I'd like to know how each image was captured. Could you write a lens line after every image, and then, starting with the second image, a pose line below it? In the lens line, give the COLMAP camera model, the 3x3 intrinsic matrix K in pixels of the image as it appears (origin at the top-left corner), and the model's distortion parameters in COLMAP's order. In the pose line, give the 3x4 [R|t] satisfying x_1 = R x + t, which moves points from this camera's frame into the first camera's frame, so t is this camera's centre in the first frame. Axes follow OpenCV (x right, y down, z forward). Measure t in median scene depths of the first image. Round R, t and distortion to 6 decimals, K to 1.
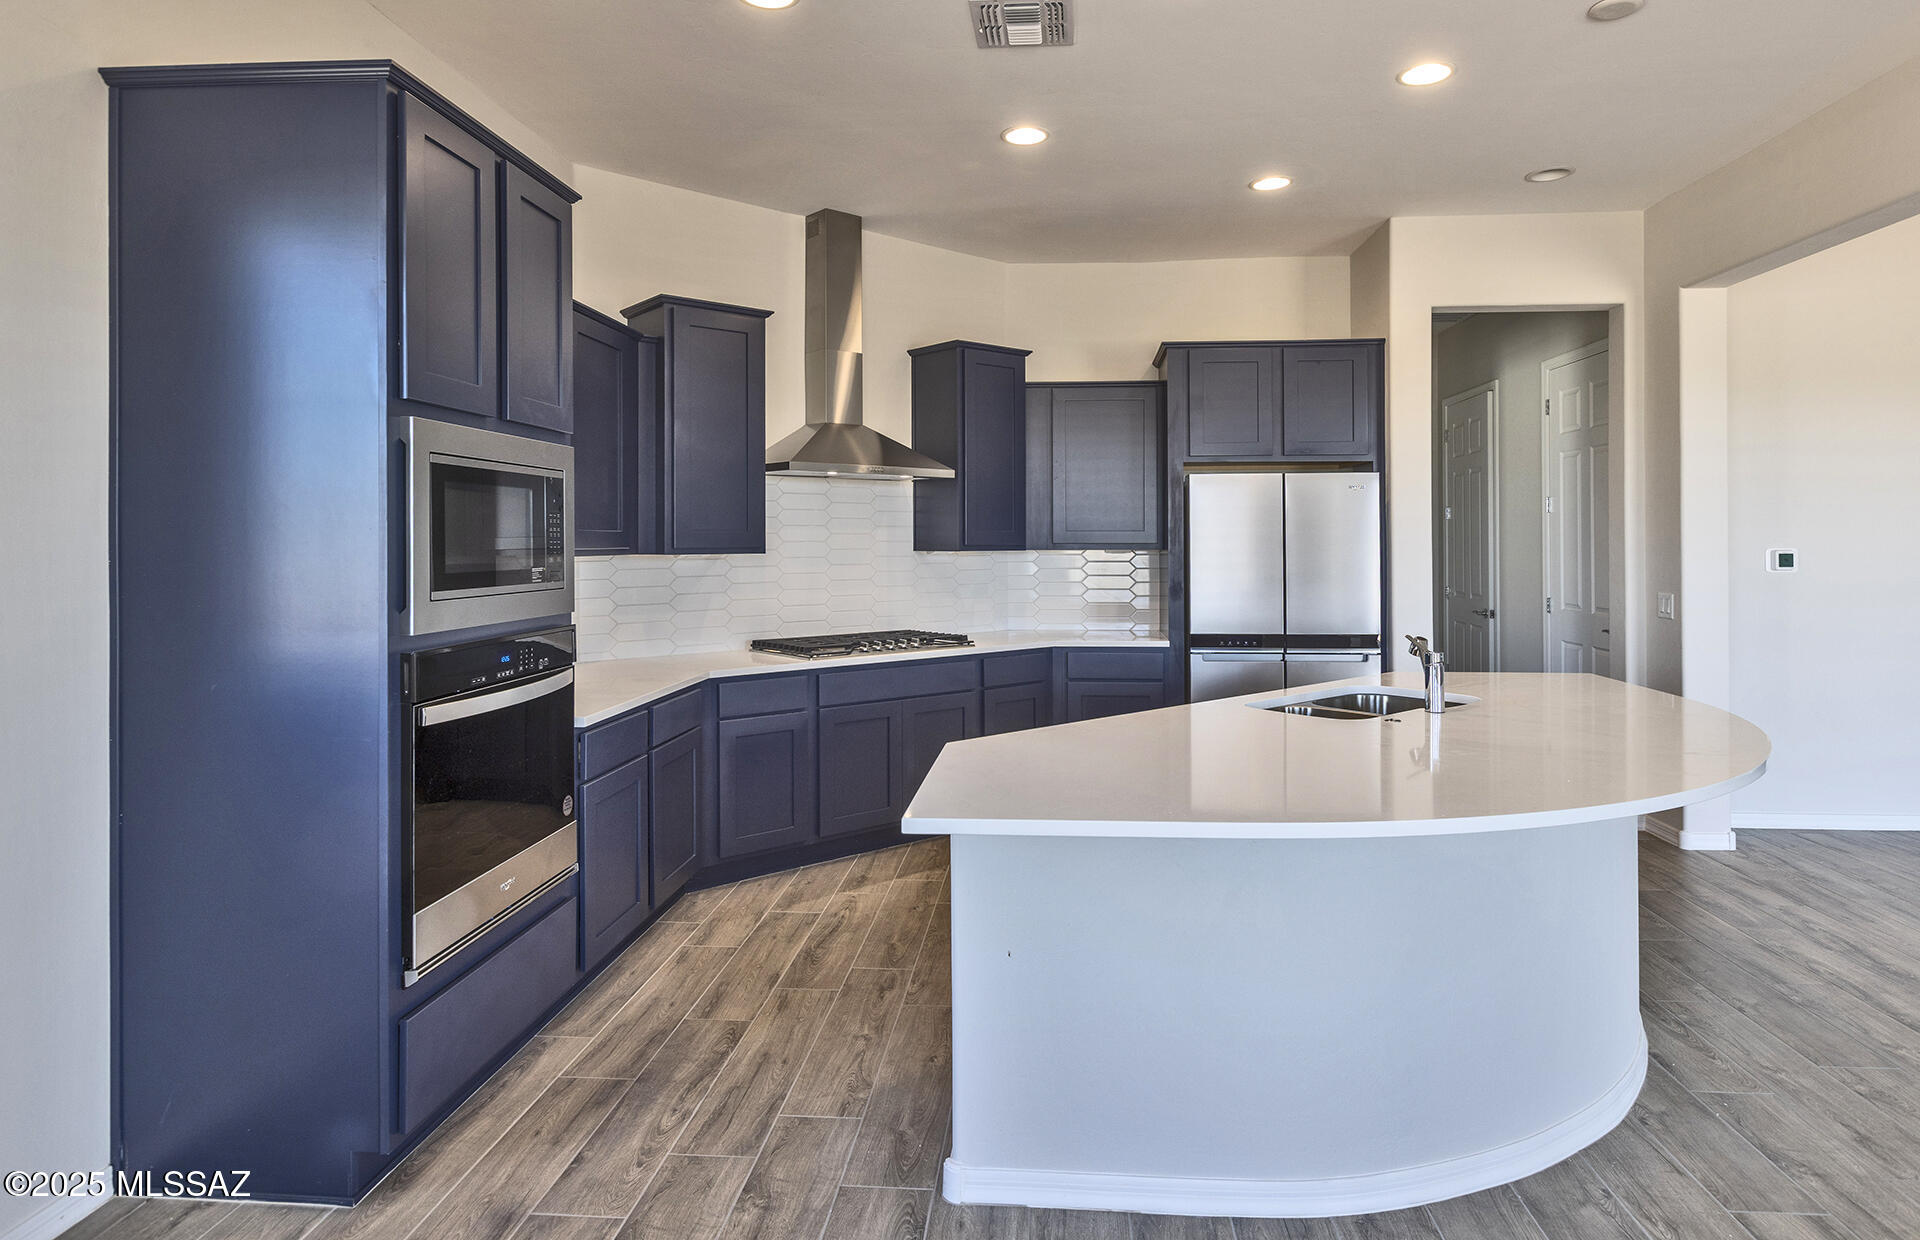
lens RADIAL K [[1006.9, 0, 971.1], [0, 1006.9, 606.8], [0, 0, 1]] dist [0.024365, -0.004506]
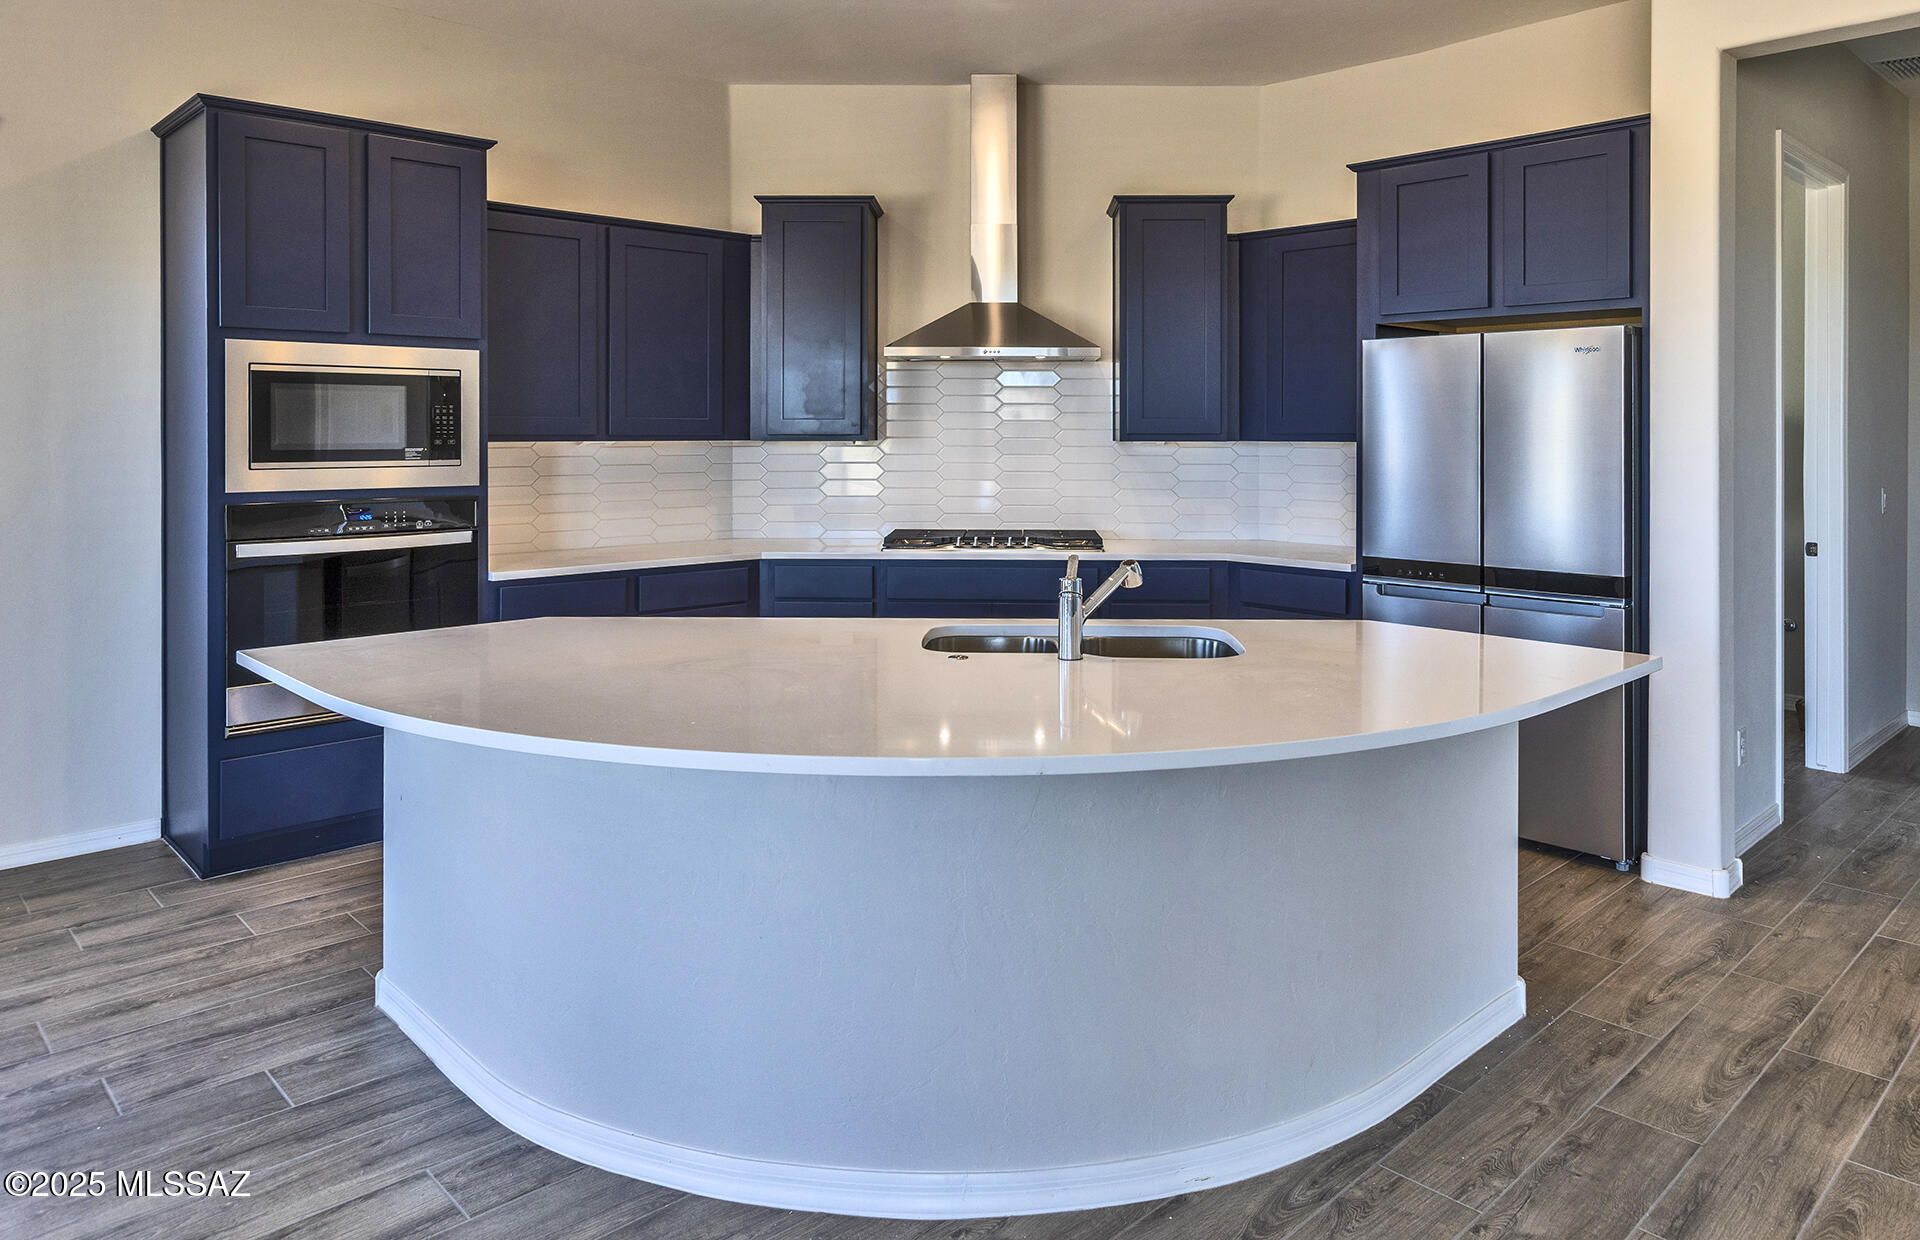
lens RADIAL K [[1205.2, 0, 972.7], [0, 1205.2, 445.9], [0, 0, 1]] dist [0.027961, -0.002201]
pose [[0.770166, 0.011639, -0.637737, 0.616595], [-0.044520, 0.998376, -0.035544, -0.010548], [0.636288, 0.055767, 0.769433, 0.158404]]
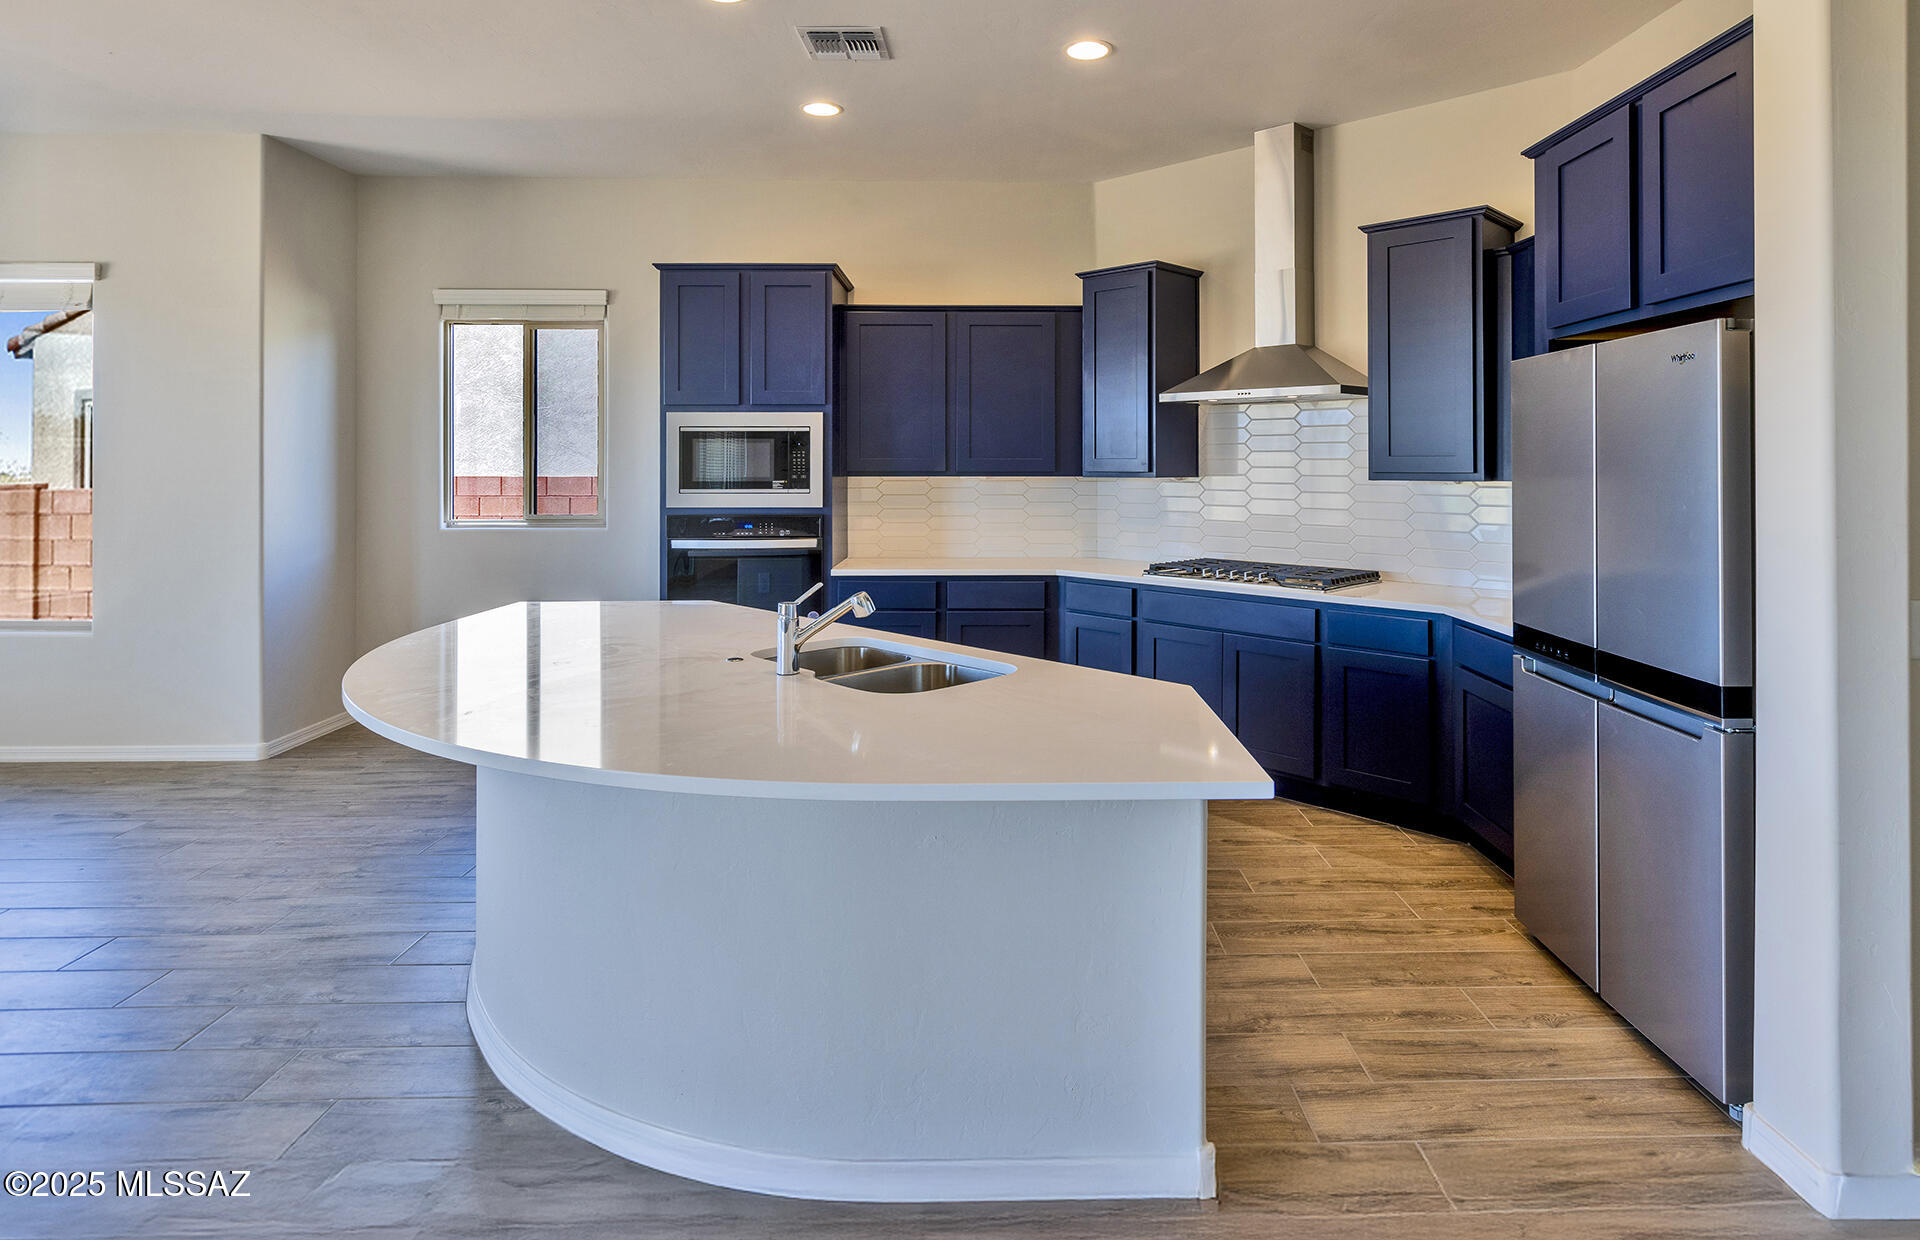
lens RADIAL K [[1006.9, 0, 1050.8], [0, 1006.9, 460.9], [0, 0, 1]] dist [0.024365, -0.004506]
pose [[0.164070, -0.000920, -0.986448, 0.848235], [-0.064916, 0.997822, -0.011728, -0.049033], [0.984310, 0.065961, 0.163653, 0.680671]]
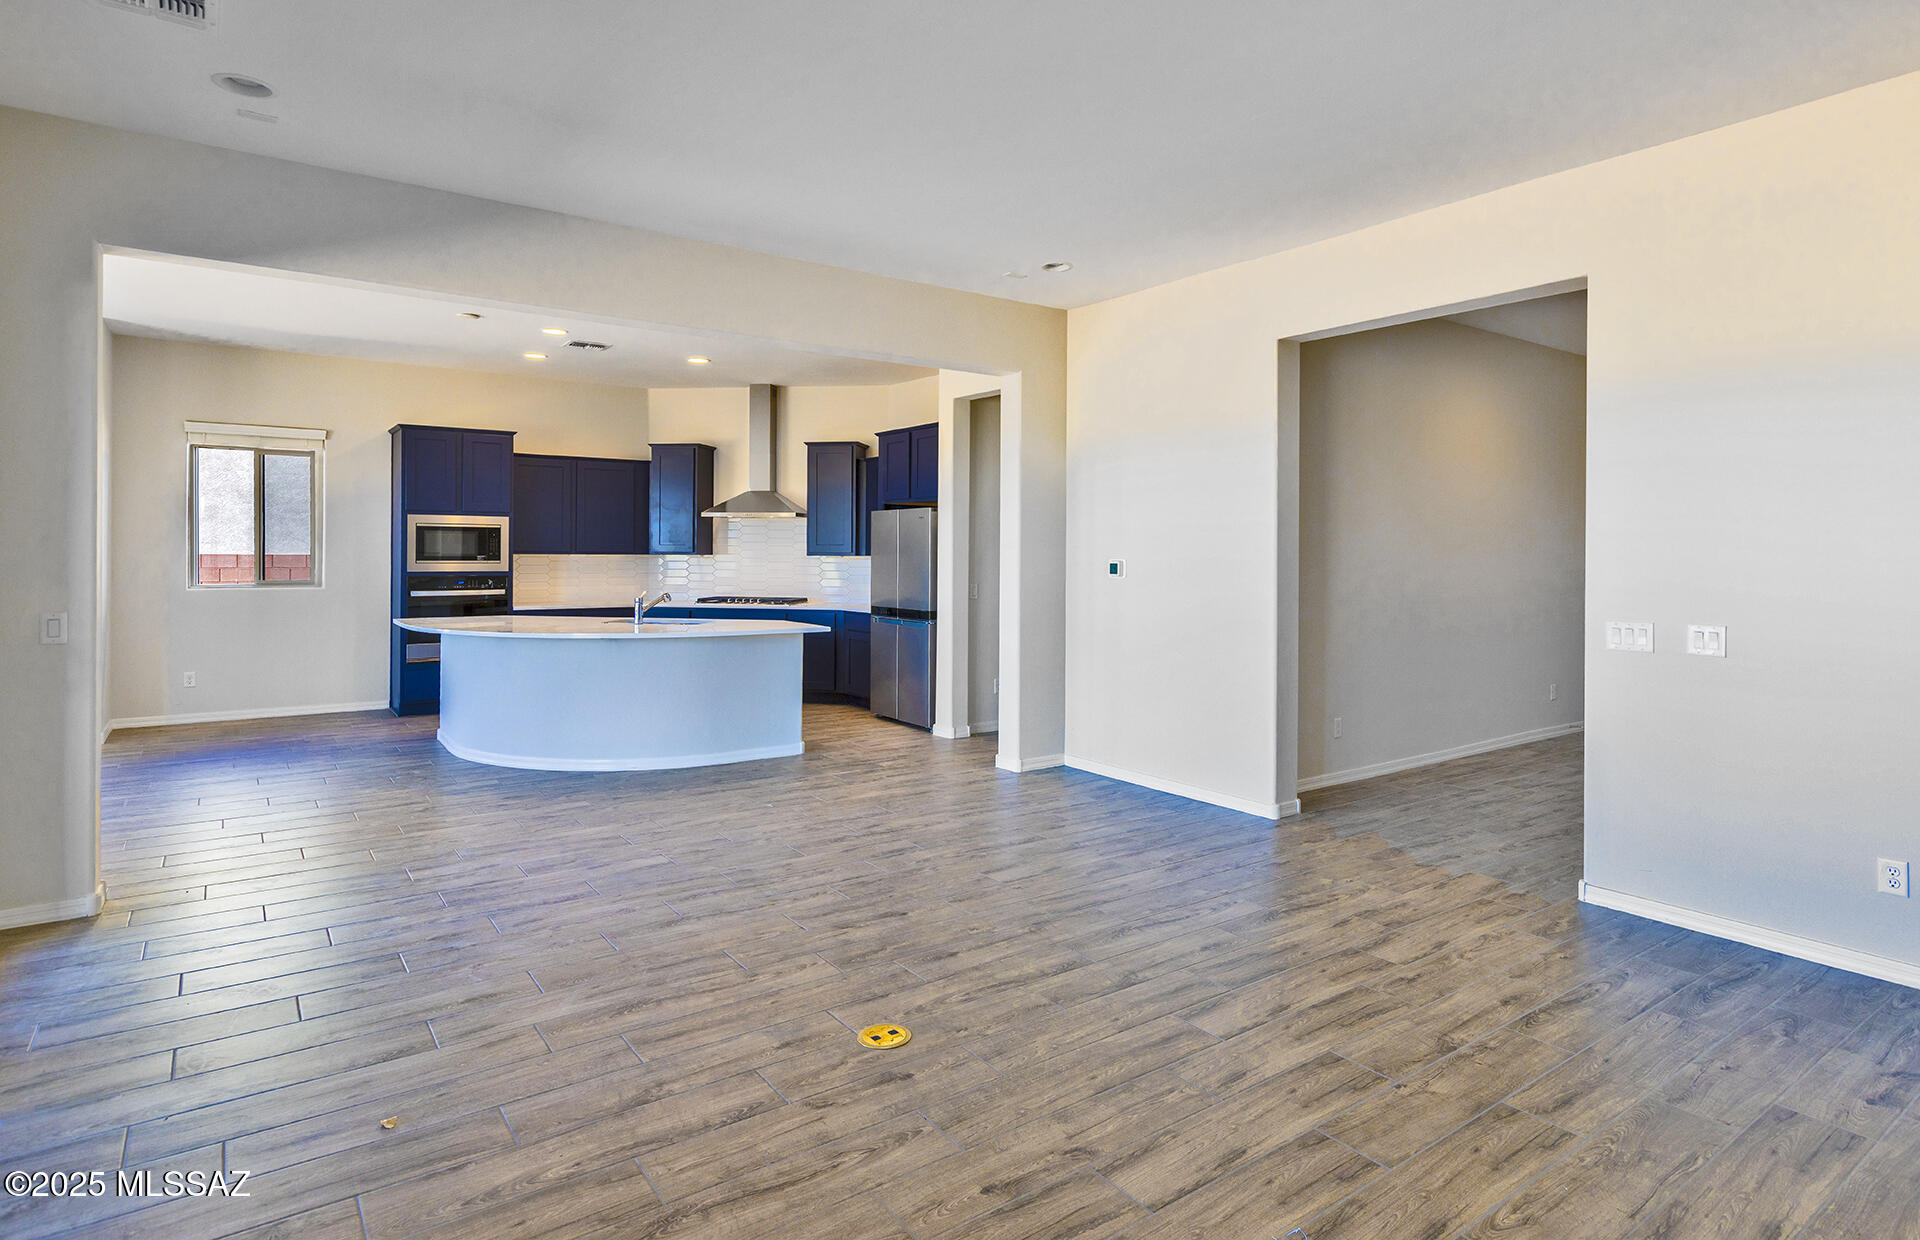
lens RADIAL K [[1006.9, 0, 936.9], [0, 1006.9, 544.2], [0, 0, 1]] dist [0.024365, -0.004506]
pose [[0.661064, 0.001037, -0.750329, 1.681862], [-0.055664, 0.997311, -0.047664, -0.002627], [0.748262, 0.073275, 0.659344, -0.021159]]
